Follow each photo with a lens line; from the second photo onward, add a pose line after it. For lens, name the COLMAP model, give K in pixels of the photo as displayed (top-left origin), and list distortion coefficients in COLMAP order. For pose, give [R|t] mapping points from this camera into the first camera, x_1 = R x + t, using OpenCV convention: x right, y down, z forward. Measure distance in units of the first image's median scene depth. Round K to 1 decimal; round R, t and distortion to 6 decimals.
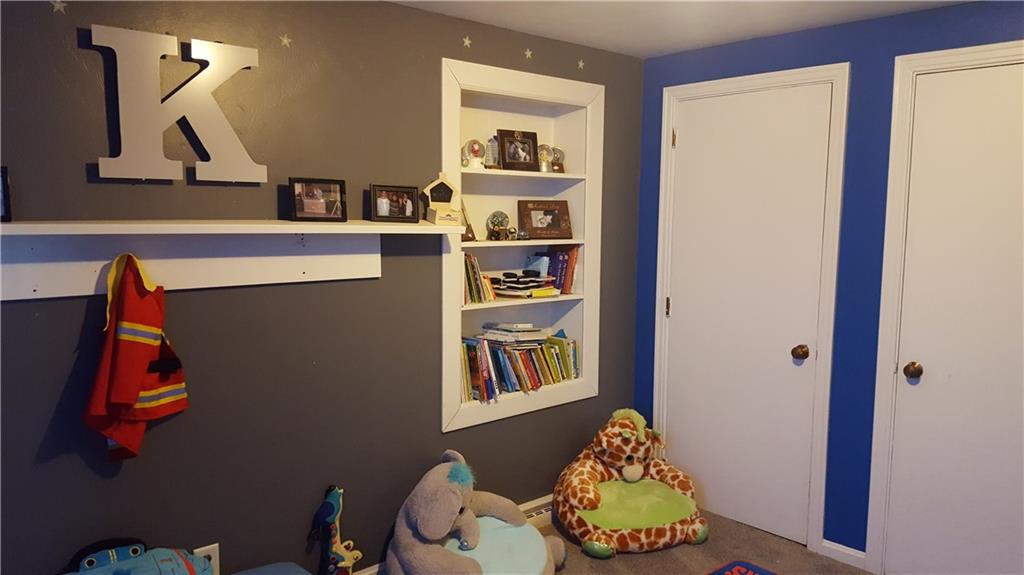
lens RADIAL K [[763.7, 0, 506.6], [0, 763.7, 298.4], [0, 0, 1]] dist [0.101226, -0.171484]
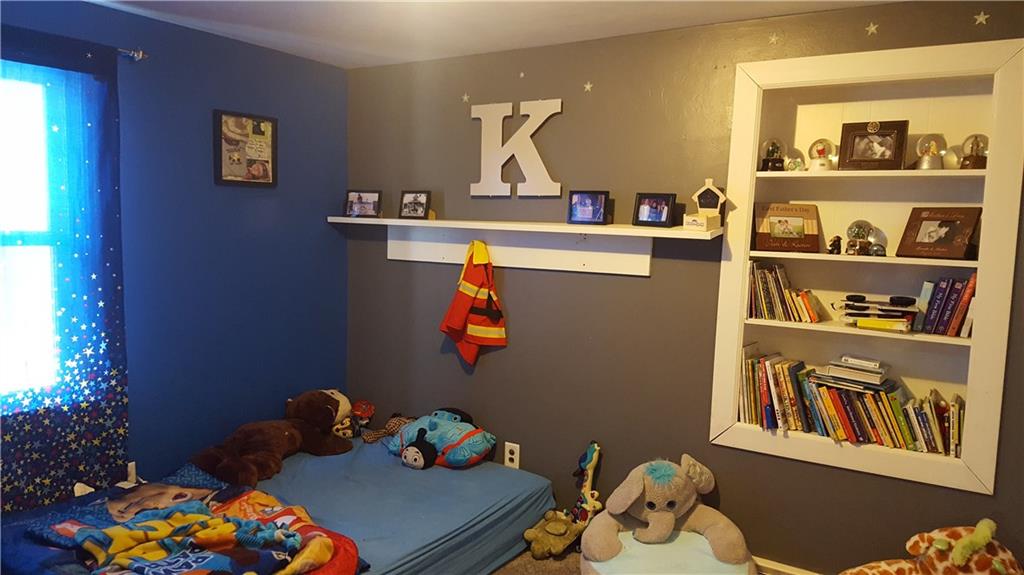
lens RADIAL K [[763.7, 0, 506.6], [0, 763.7, 298.4], [0, 0, 1]] dist [0.101226, -0.171484]
pose [[0.231104, 0.093192, -0.968456, 0.869499], [-0.138351, 0.988435, 0.062099, -0.035911], [0.963042, 0.119635, 0.241324, 0.529629]]
